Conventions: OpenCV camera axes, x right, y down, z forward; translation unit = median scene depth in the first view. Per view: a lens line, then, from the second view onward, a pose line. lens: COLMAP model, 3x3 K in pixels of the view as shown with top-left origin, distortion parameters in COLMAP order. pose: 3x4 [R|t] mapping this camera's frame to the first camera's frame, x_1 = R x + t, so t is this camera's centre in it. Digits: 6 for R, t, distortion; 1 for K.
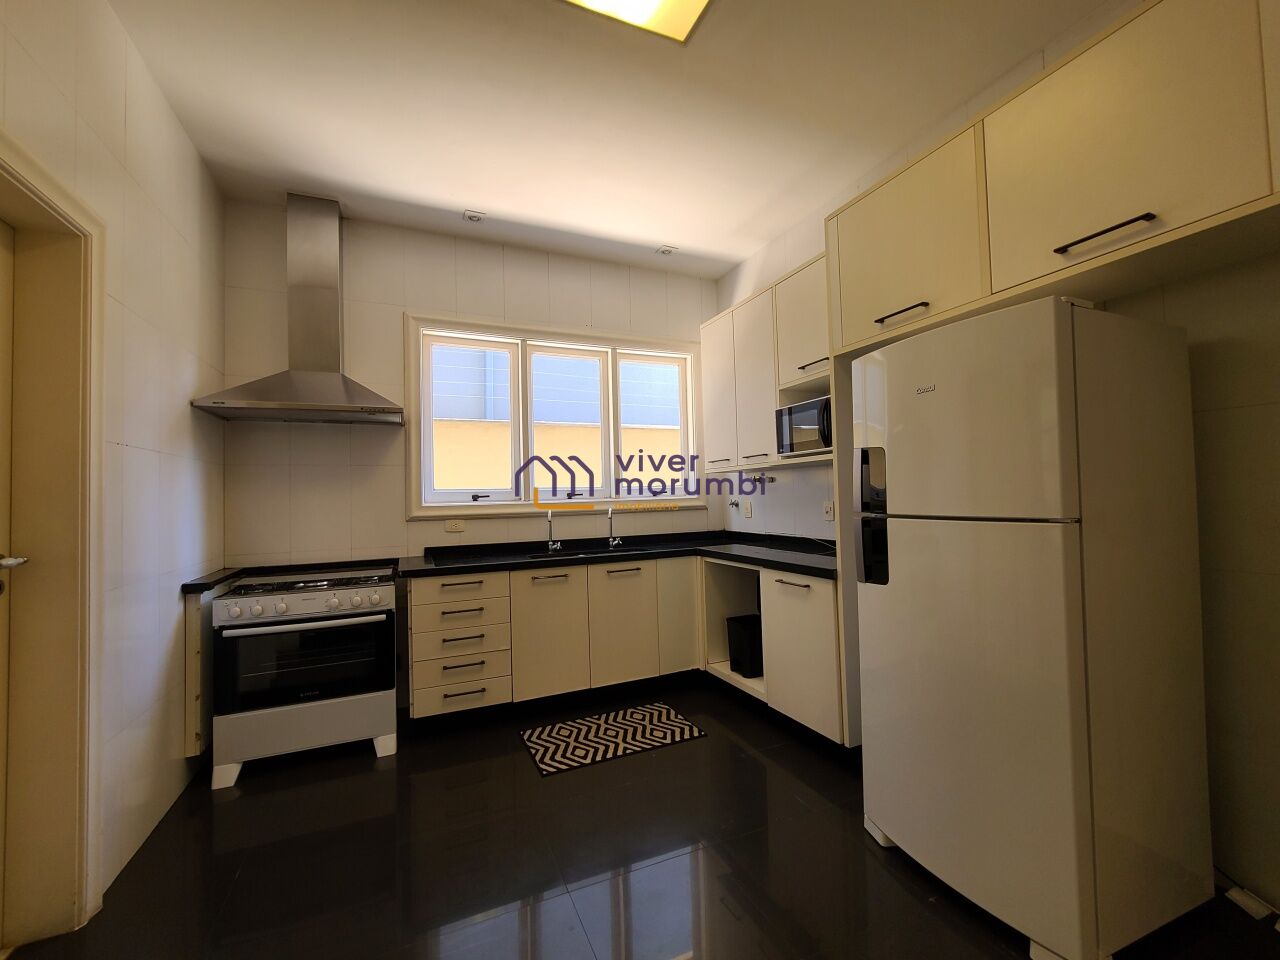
lens RADIAL K [[526.0, 0, 629.1], [0, 526.0, 479.9], [0, 0, 1]] dist [-0.004351, -0.000472]
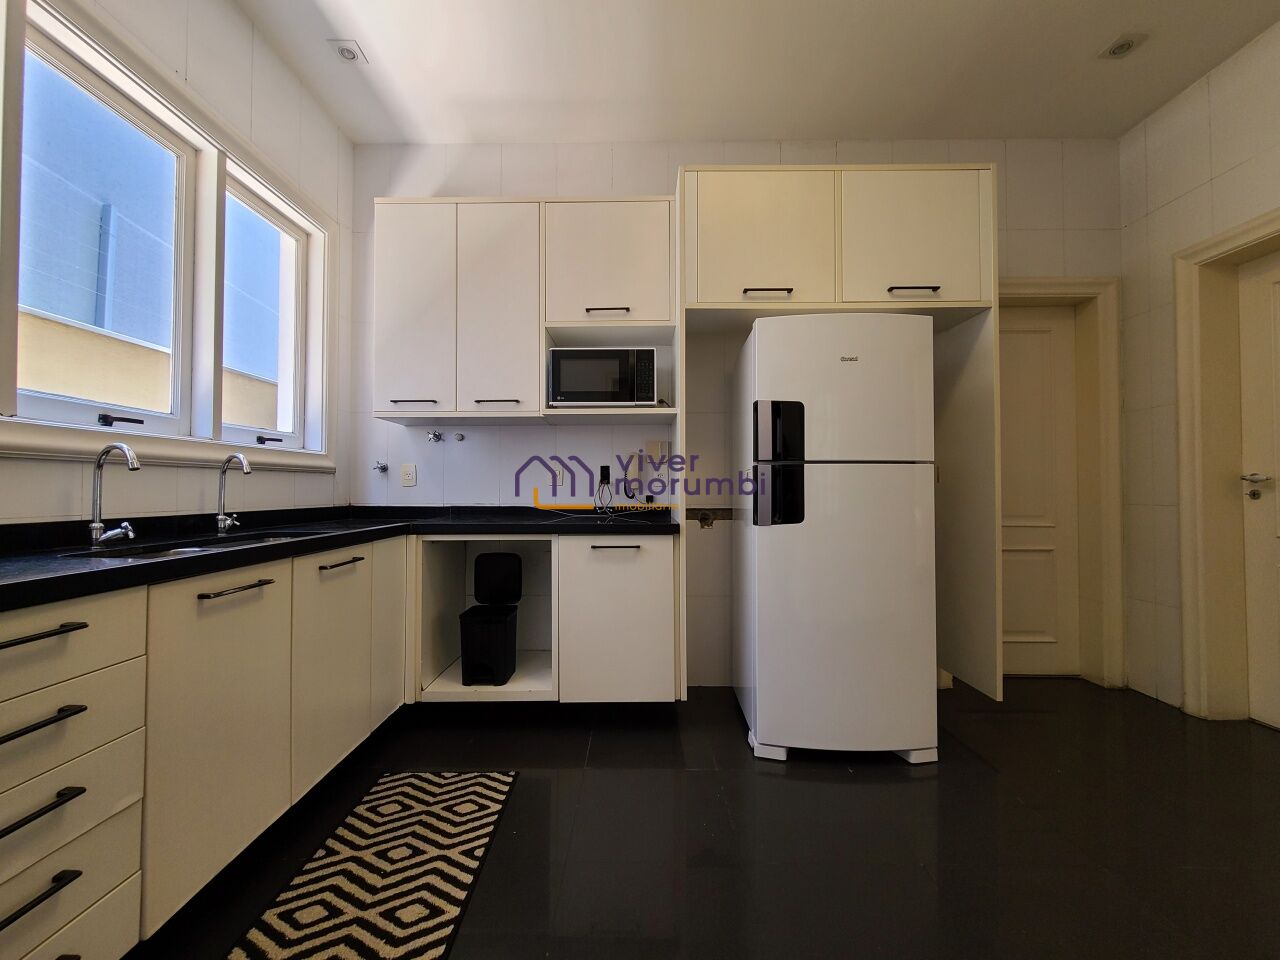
lens RADIAL K [[526.0, 0, 634.7], [0, 526.0, 482.1], [0, 0, 1]] dist [-0.004351, -0.000472]
pose [[0.399478, 0.040857, 0.915832, -0.436879], [-0.038962, 0.998860, -0.027566, 0.098695], [-0.915915, -0.024671, 0.400614, 0.549599]]
